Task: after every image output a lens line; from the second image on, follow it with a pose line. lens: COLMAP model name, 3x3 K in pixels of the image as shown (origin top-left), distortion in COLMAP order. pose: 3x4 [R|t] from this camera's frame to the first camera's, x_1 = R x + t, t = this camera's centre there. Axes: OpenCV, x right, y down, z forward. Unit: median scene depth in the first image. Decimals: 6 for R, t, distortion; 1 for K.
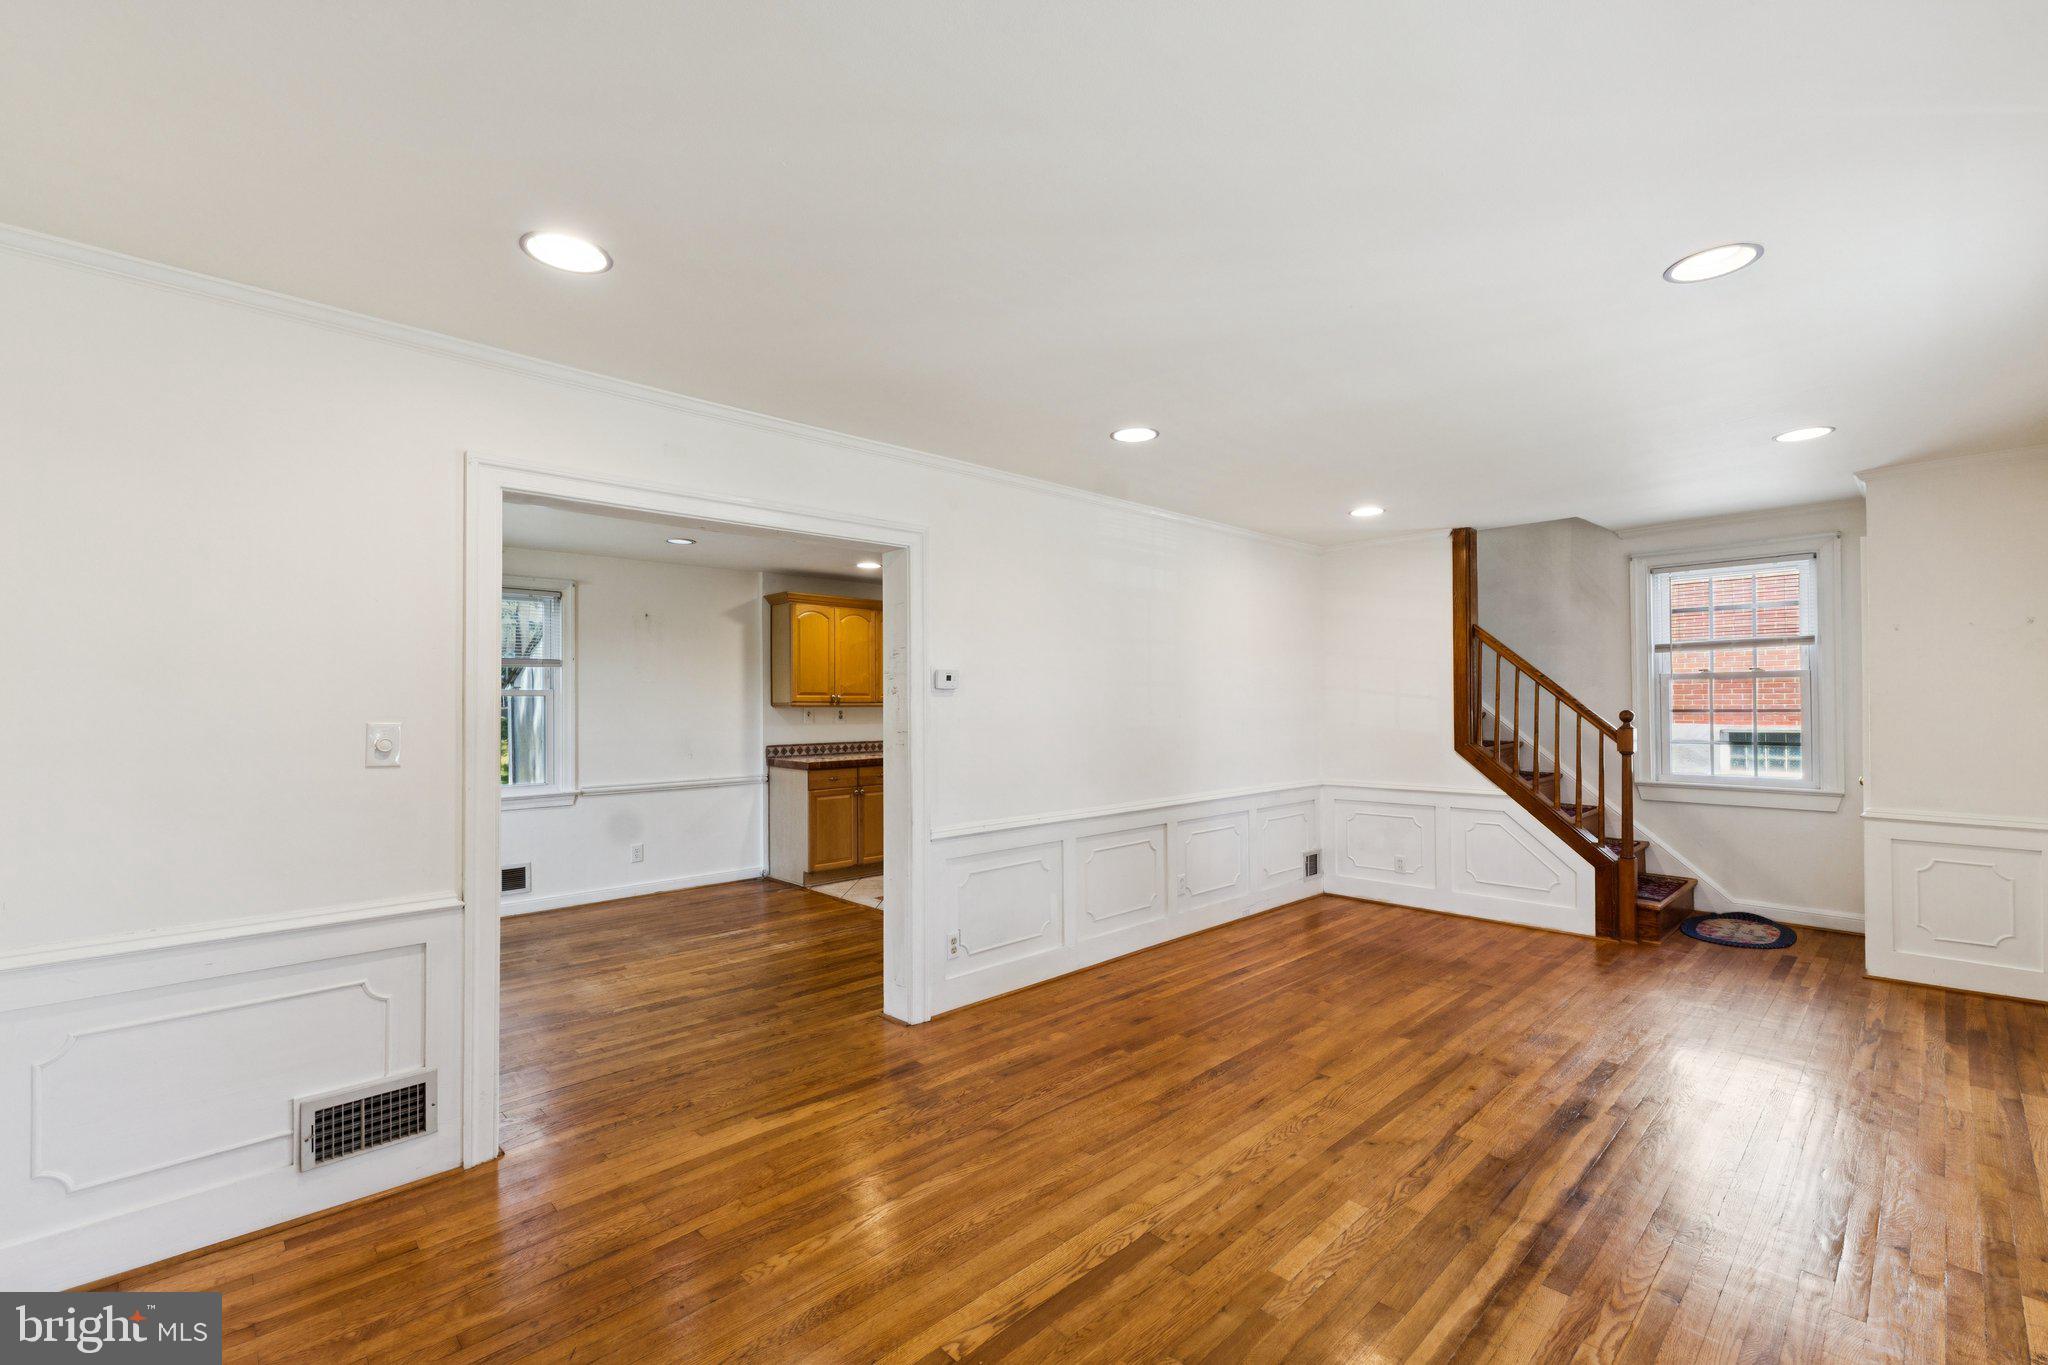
lens RADIAL K [[872.7, 0, 1027.3], [0, 872.7, 698.8], [0, 0, 1]] dist [0.006275, -0.000098]
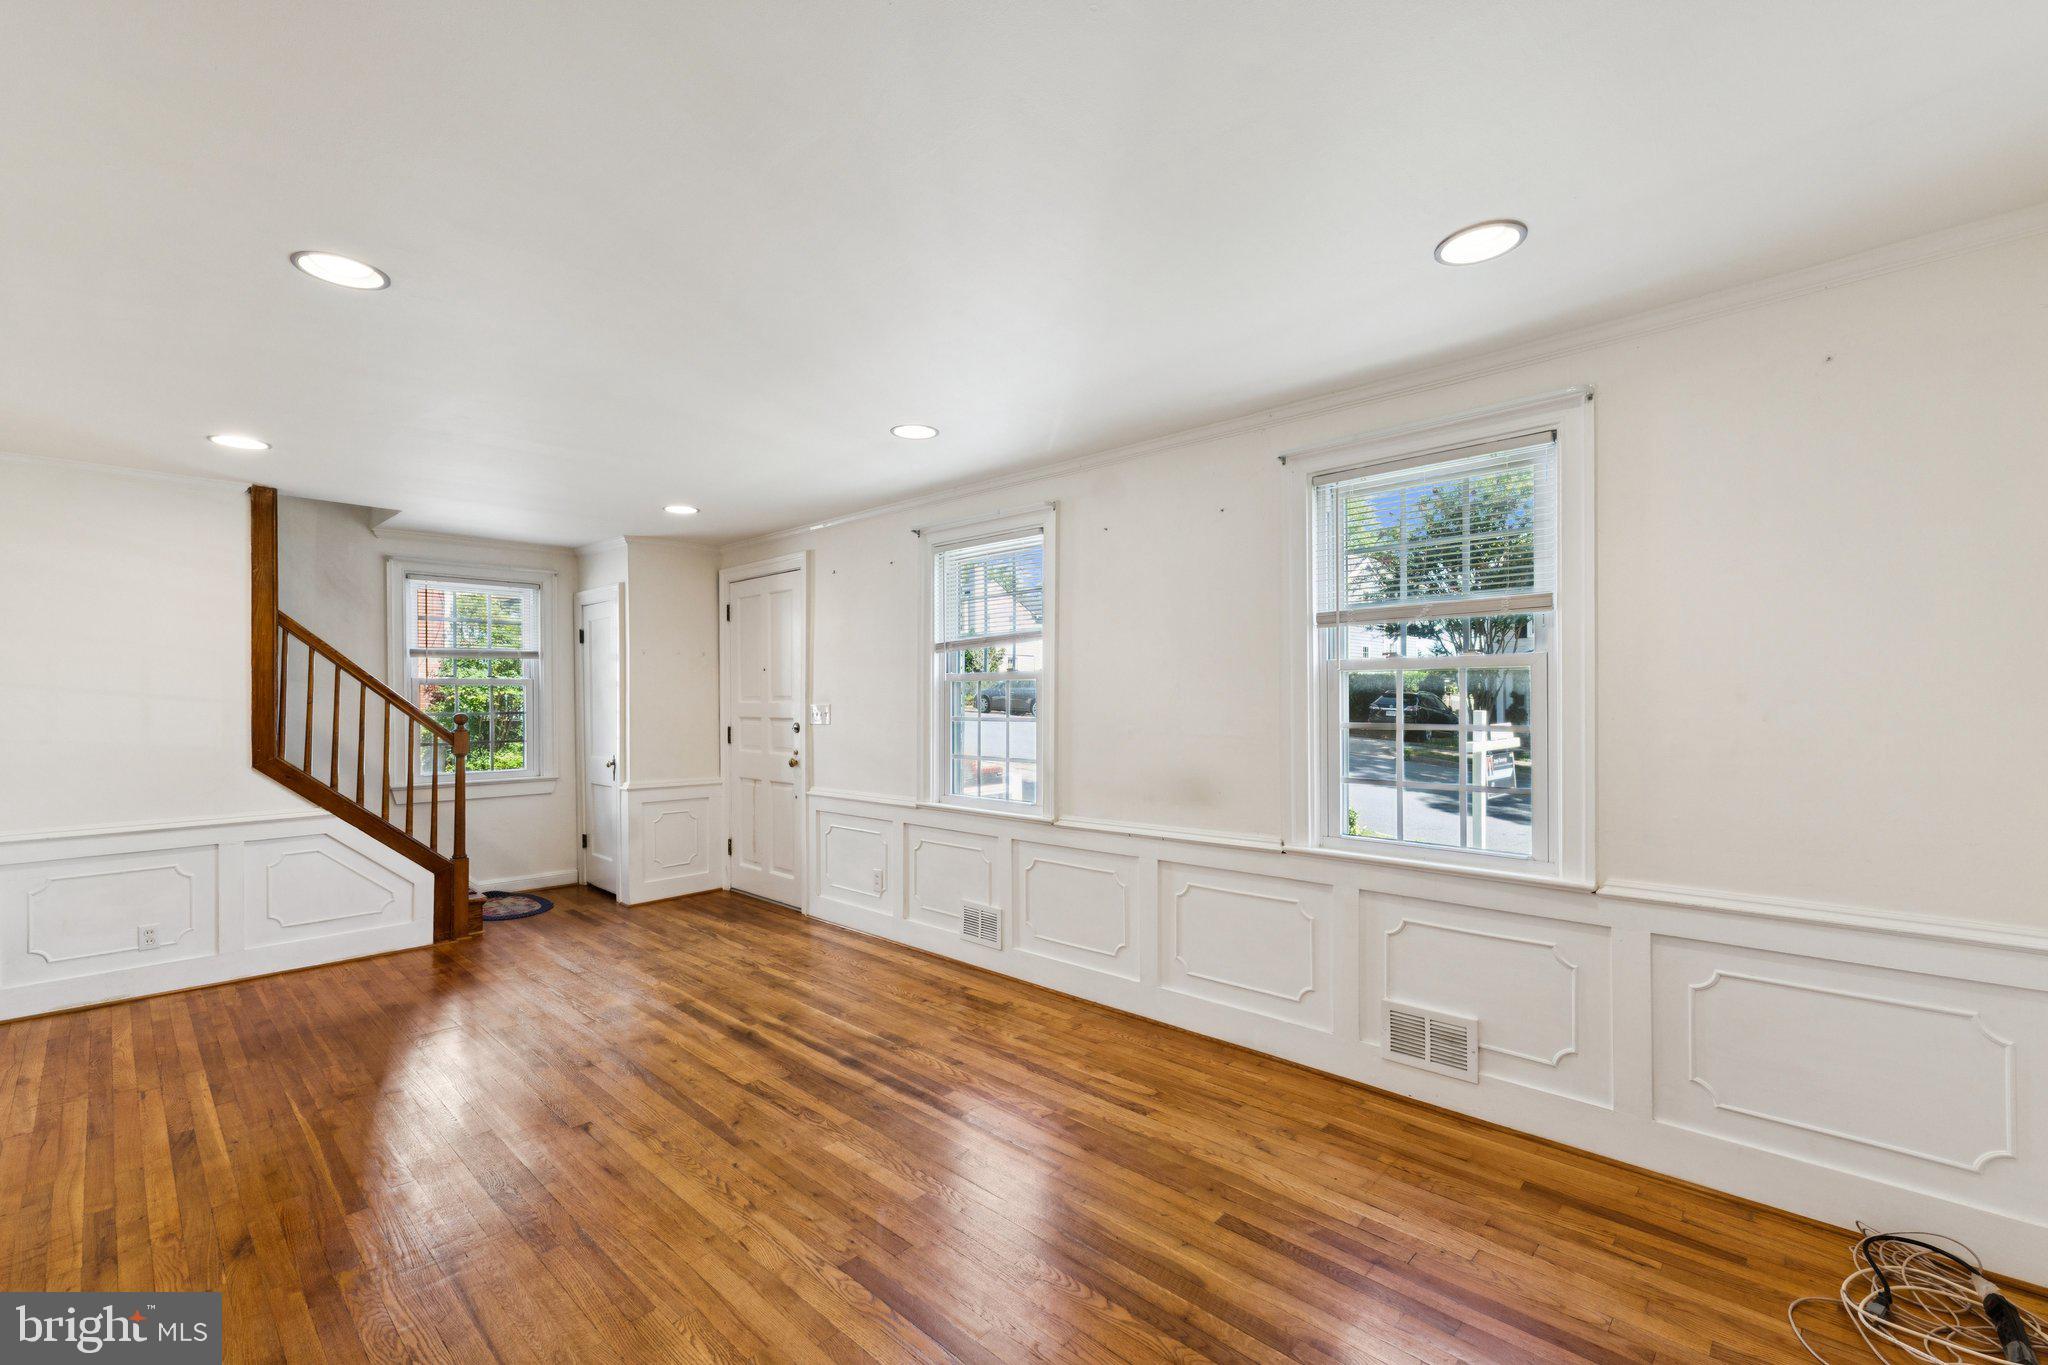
lens RADIAL K [[872.7, 0, 1027.3], [0, 872.7, 698.8], [0, 0, 1]] dist [0.006275, -0.000098]
pose [[-0.048782, 0.008898, 0.998770, -0.399211], [0.000782, 0.999960, -0.008870, 0.006194], [-0.998809, 0.000349, -0.048787, 0.416881]]
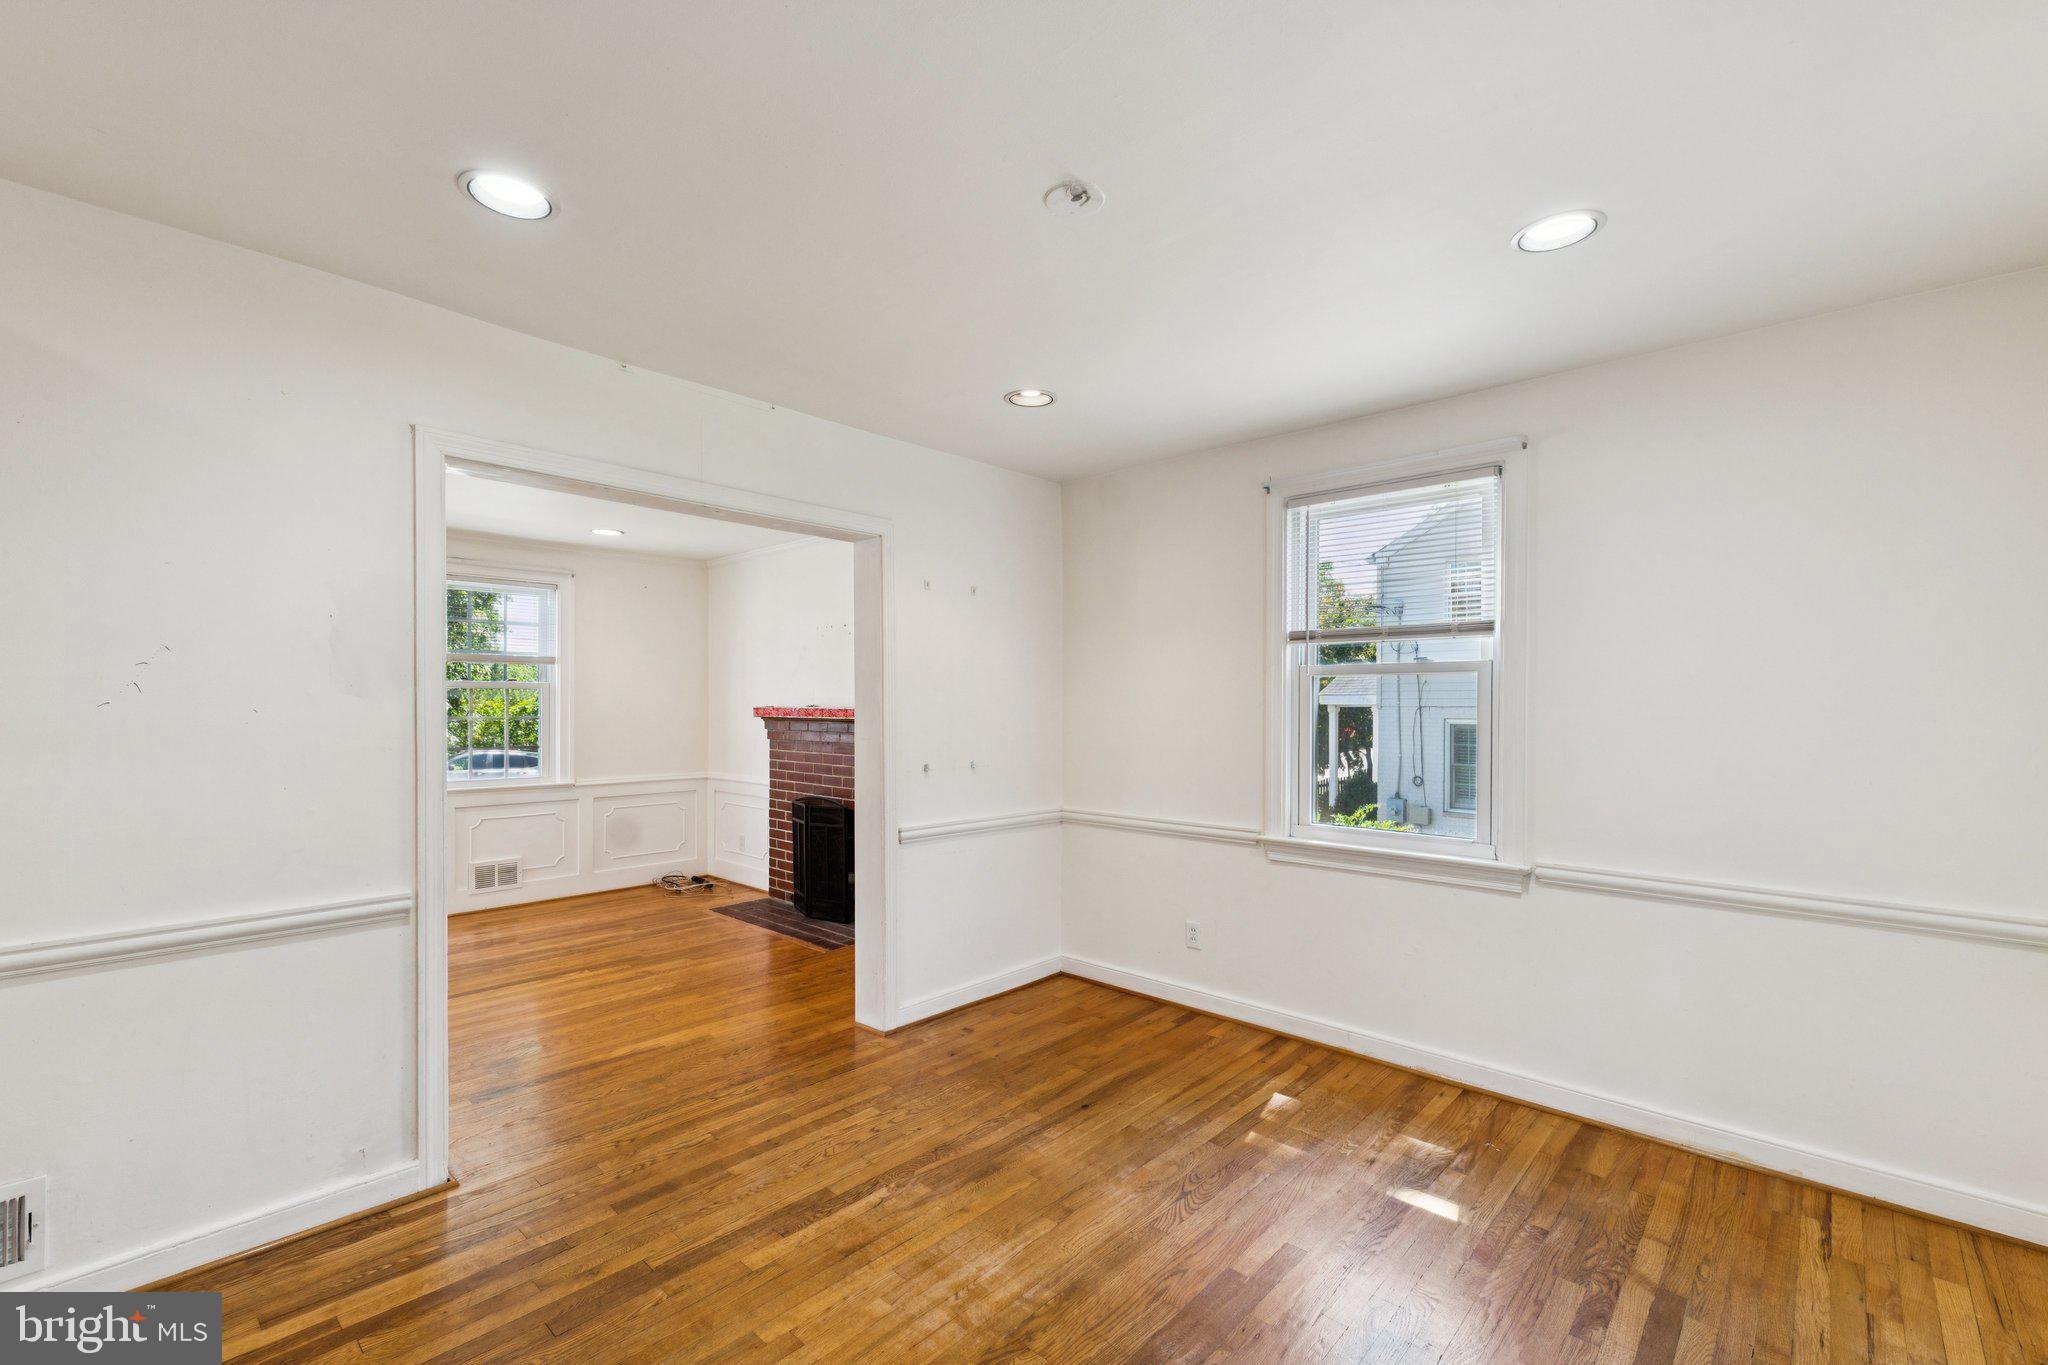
lens RADIAL K [[872.7, 0, 1027.3], [0, 872.7, 698.8], [0, 0, 1]] dist [0.006275, -0.000098]
pose [[-0.998078, 0.005214, -0.061752, -0.461788], [0.006118, 0.999877, -0.014451, 0.017585], [0.061669, -0.014801, -0.997987, 1.401976]]
